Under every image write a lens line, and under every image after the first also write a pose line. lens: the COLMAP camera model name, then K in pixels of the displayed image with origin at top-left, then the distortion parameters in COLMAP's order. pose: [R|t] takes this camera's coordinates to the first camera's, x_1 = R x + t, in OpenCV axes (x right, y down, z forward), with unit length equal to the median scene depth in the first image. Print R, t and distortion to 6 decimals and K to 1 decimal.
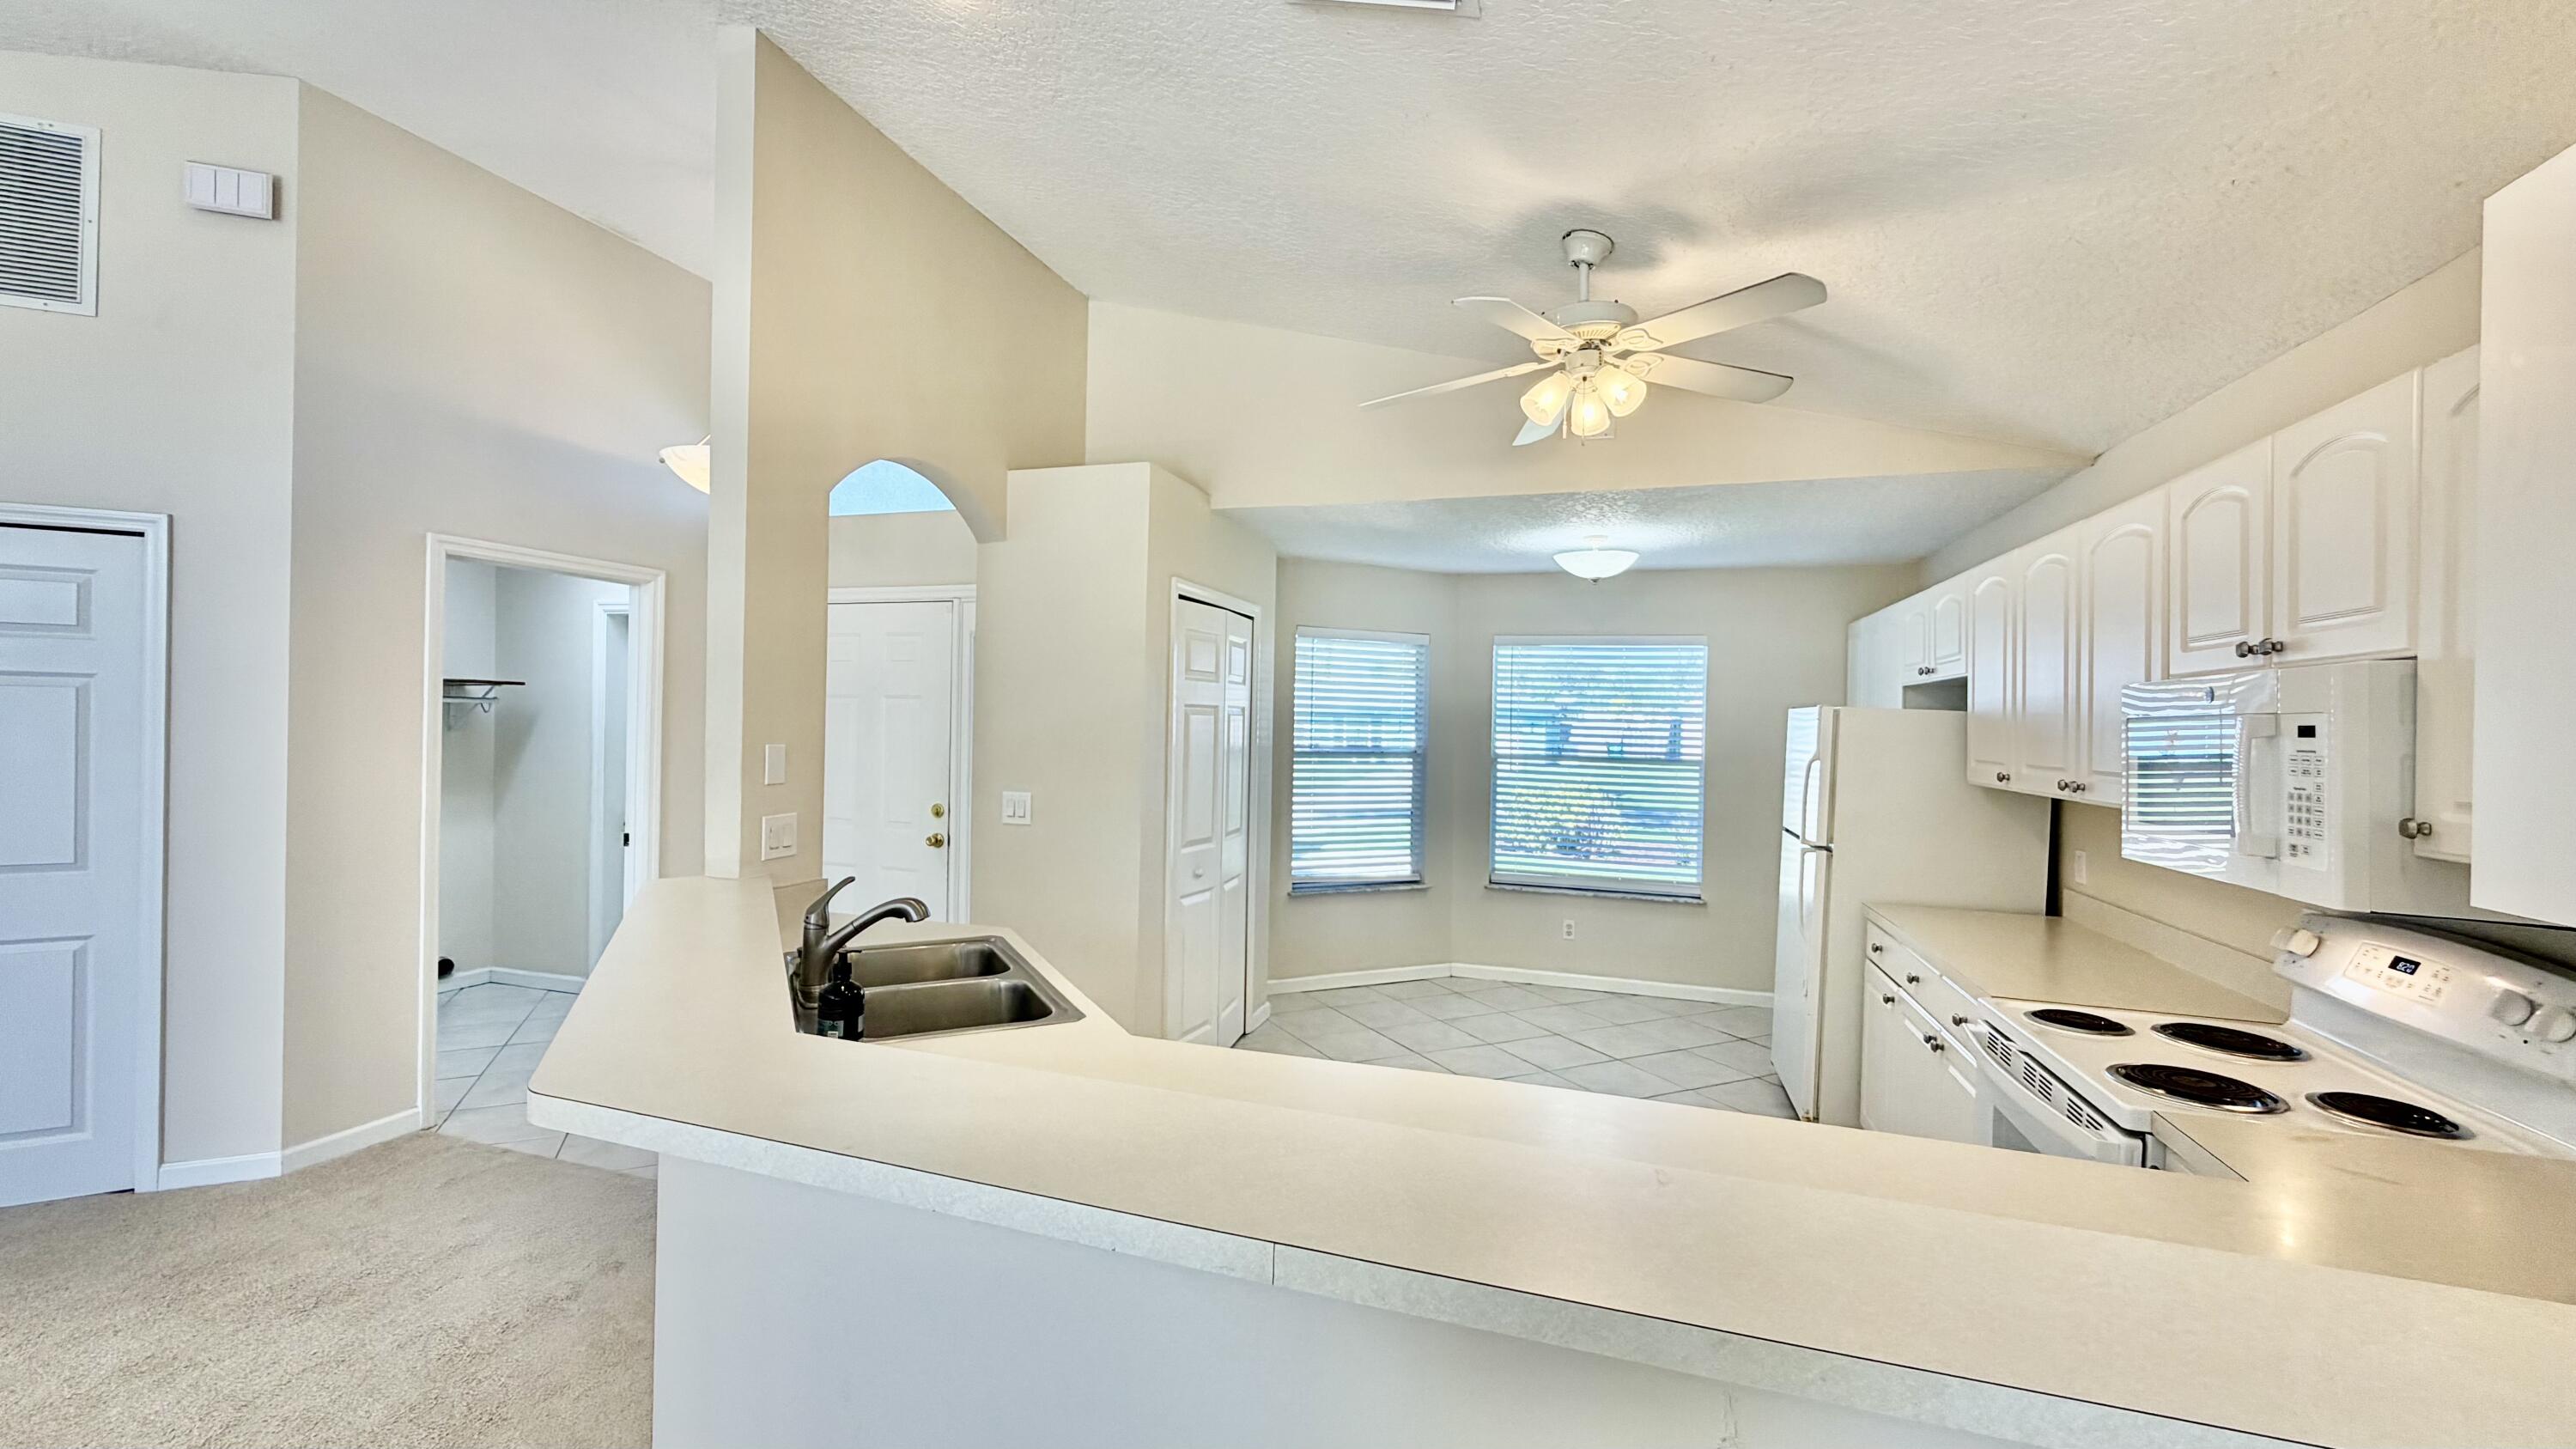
lens RADIAL K [[1028.1, 0, 1279.7], [0, 1028.1, 724.2], [0, 0, 1]] dist [0.001140, 0.000011]
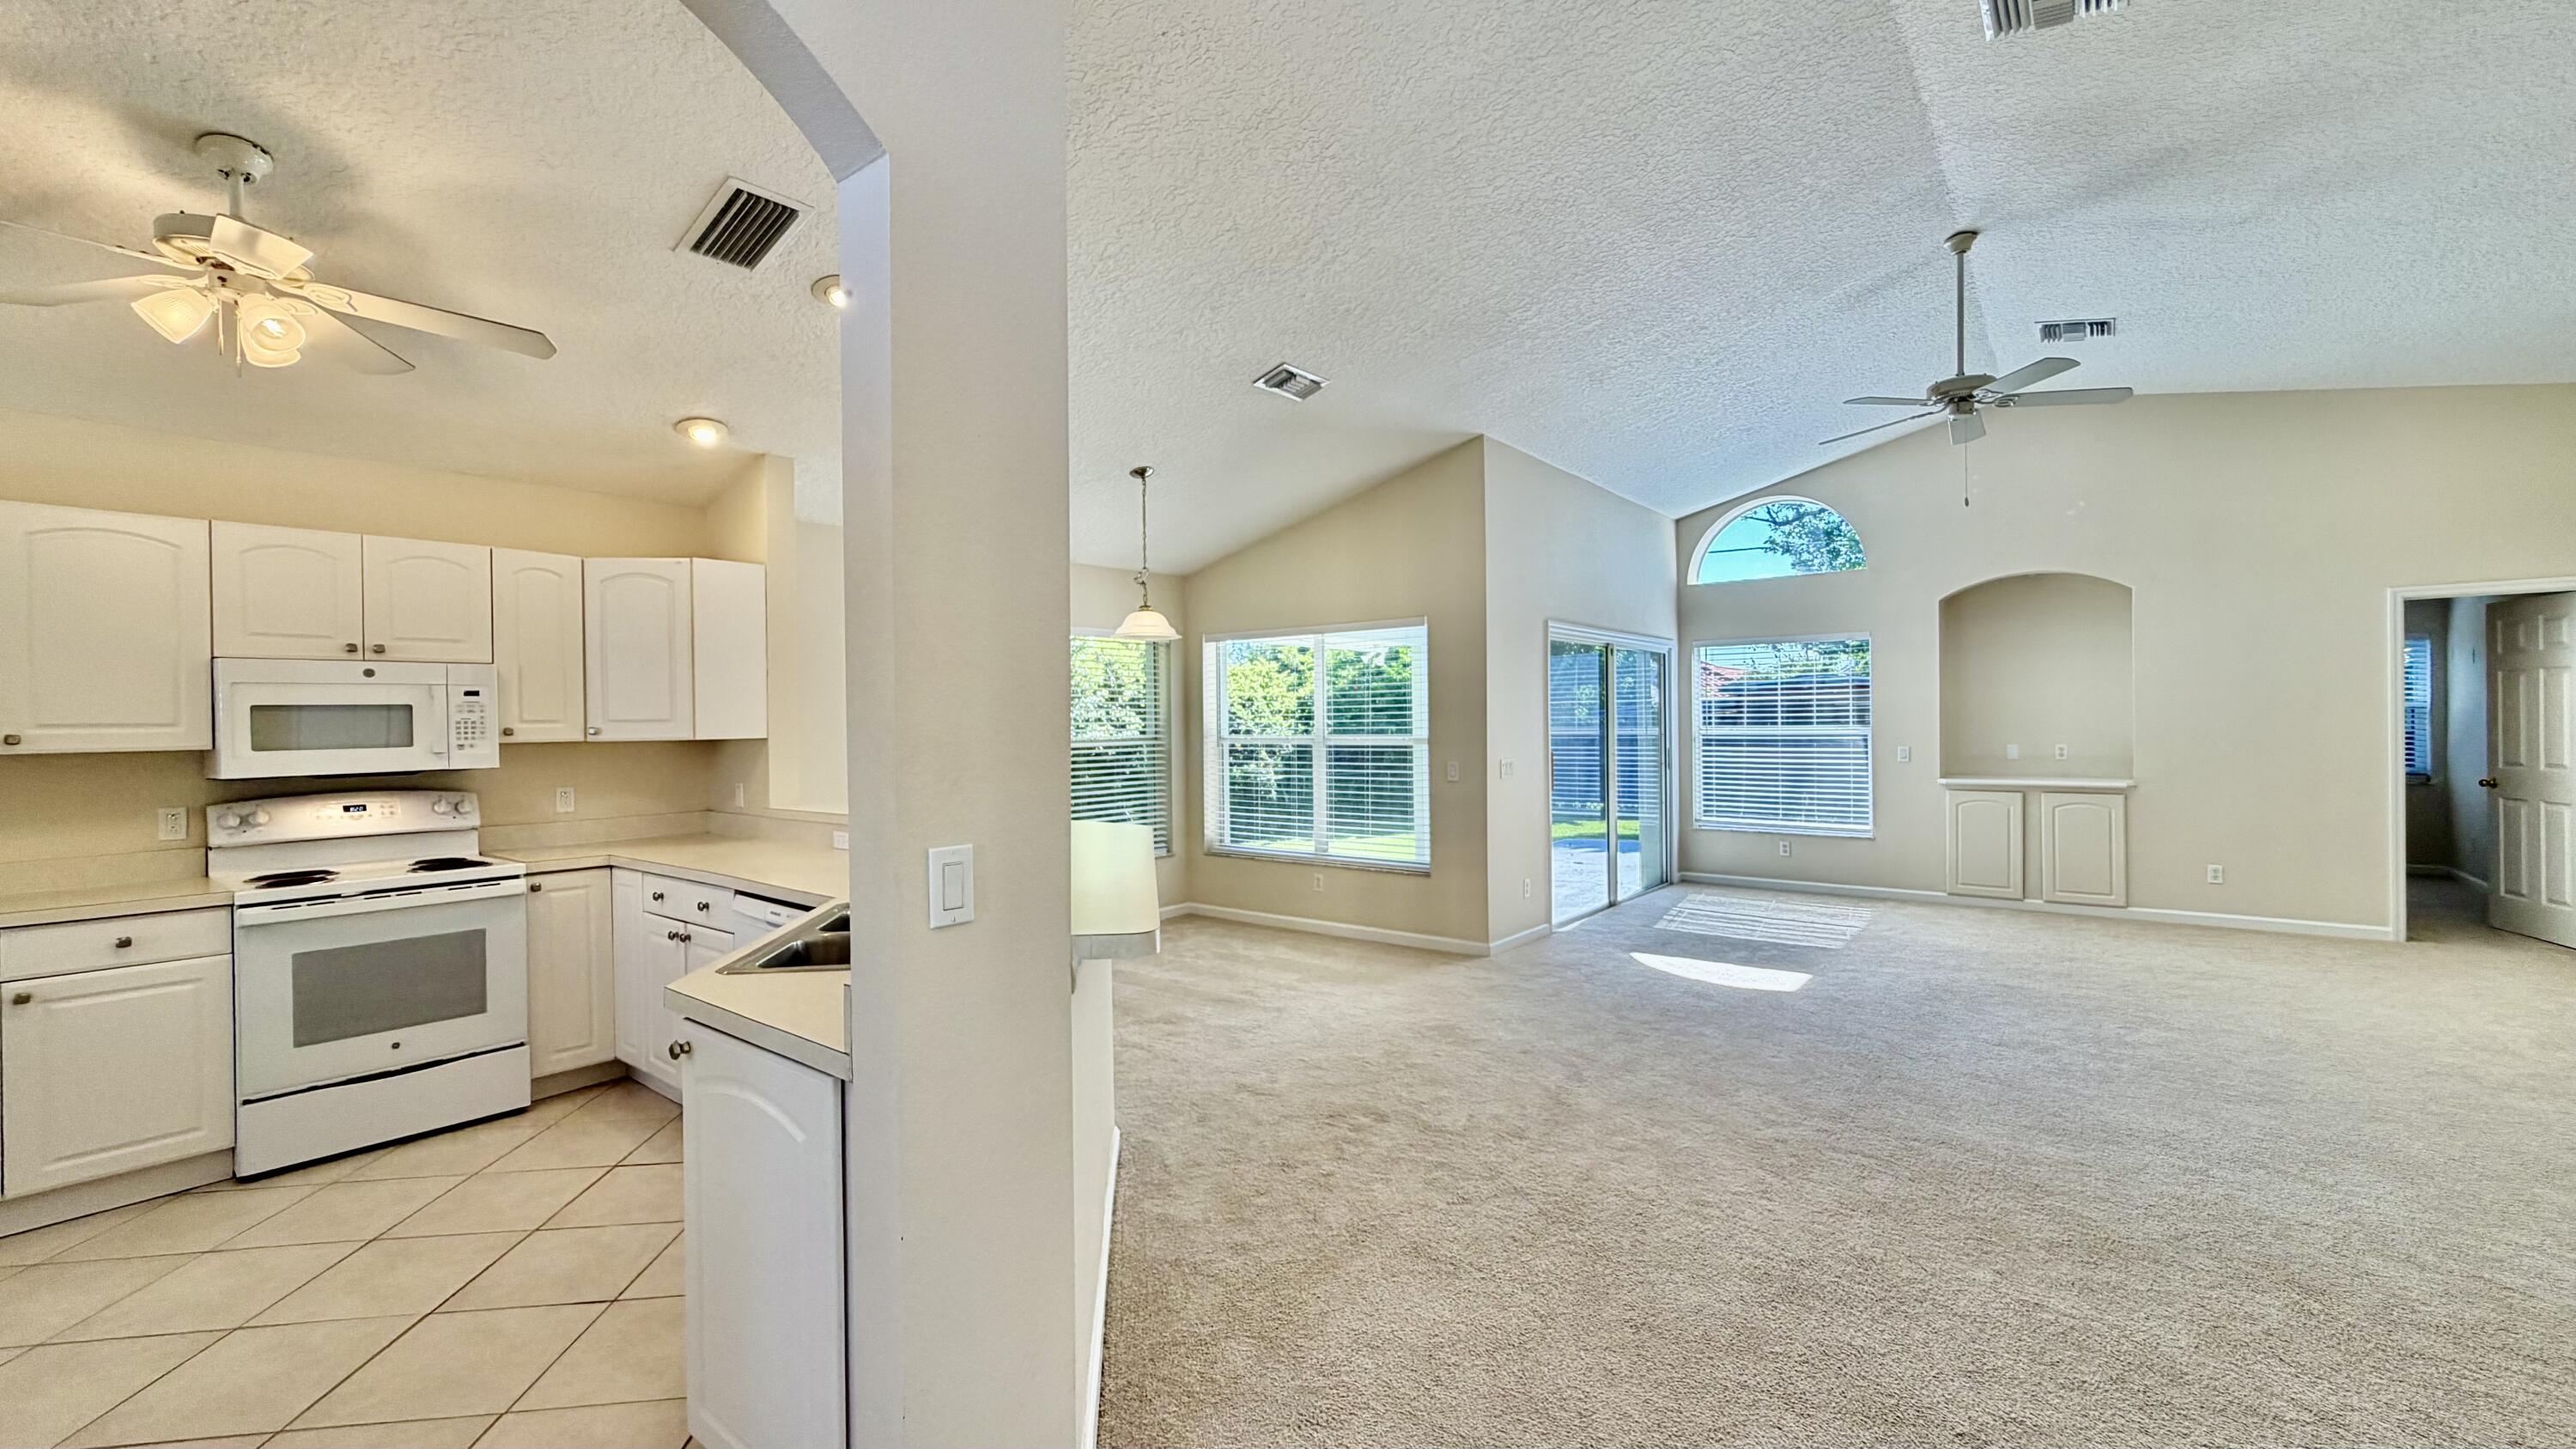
lens RADIAL K [[1029.5, 0, 1287.3], [0, 1029.5, 721.0], [0, 0, 1]] dist [-0.001610, -0.000125]
pose [[-0.939780, -0.008036, 0.341685, -0.630047], [-0.004947, 0.999939, 0.009912, 0.015619], [-0.341743, 0.007625, -0.939762, 1.085601]]
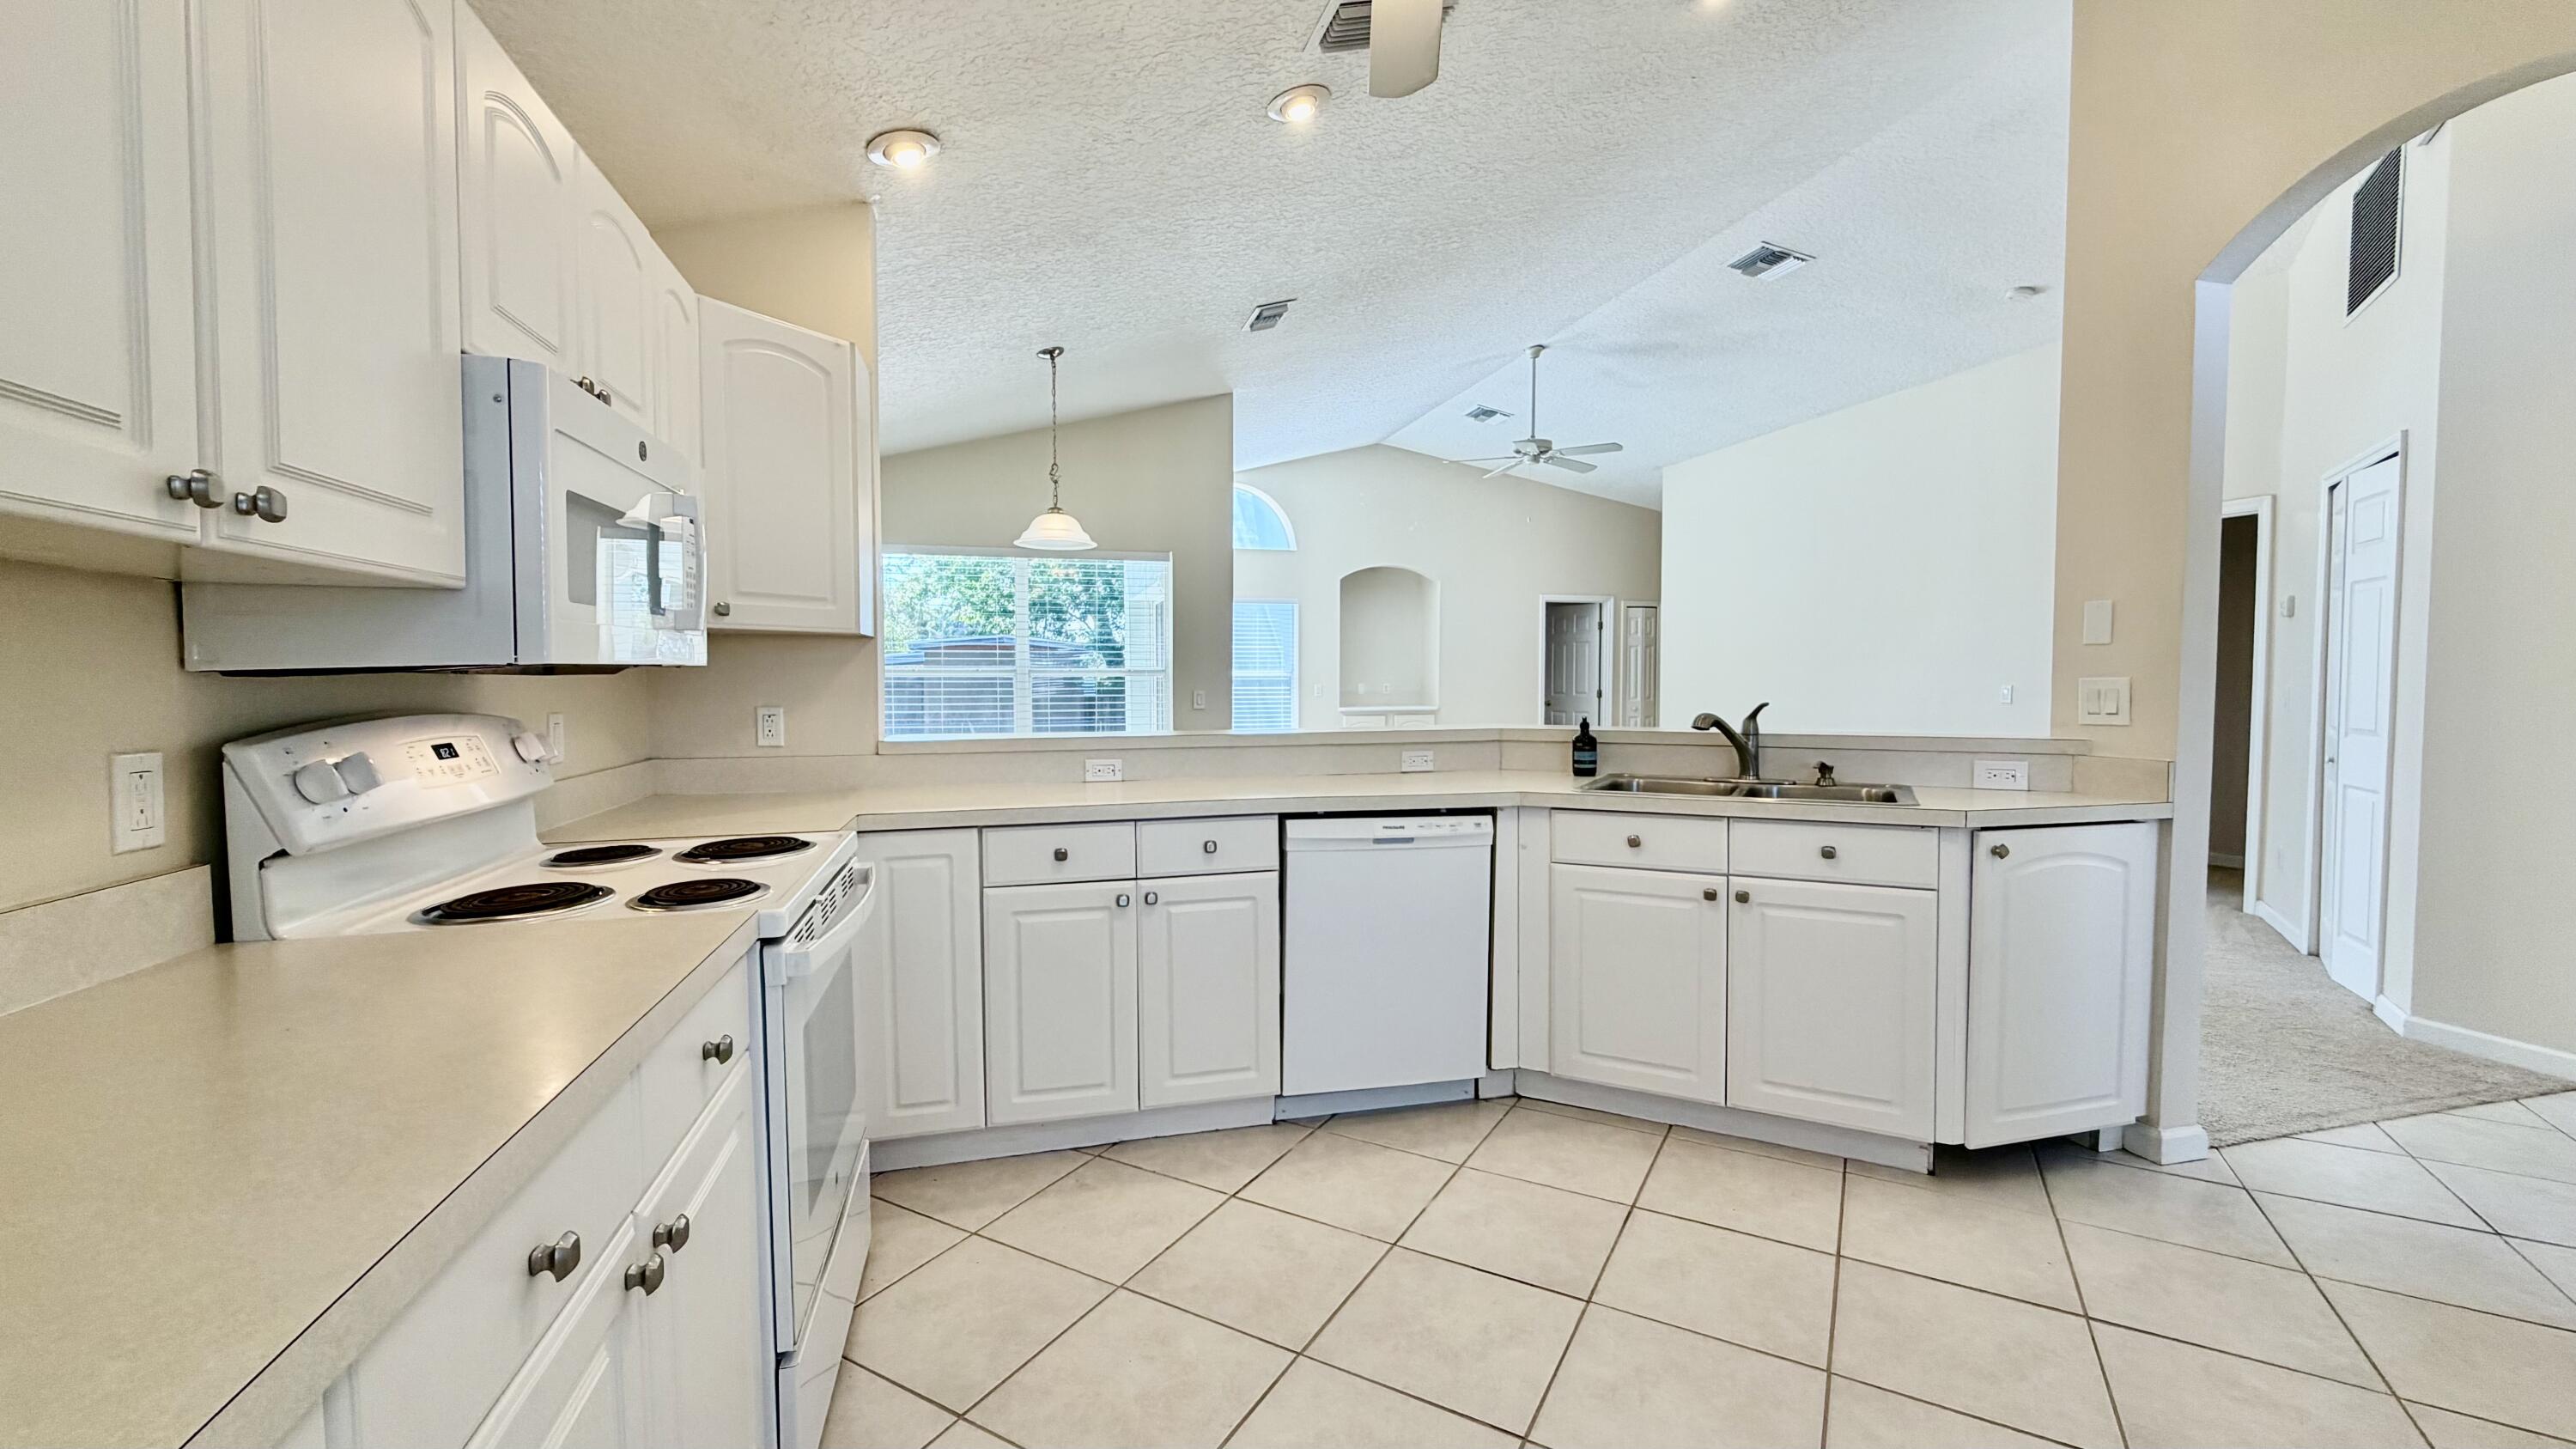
lens RADIAL K [[1028.1, 0, 1279.7], [0, 1028.1, 724.2], [0, 0, 1]] dist [0.001140, 0.000011]
pose [[-0.835295, 0.006890, -0.549758, 0.469316], [-0.016996, 0.999120, 0.038345, 0.079145], [0.549539, 0.041373, -0.834443, 1.012944]]
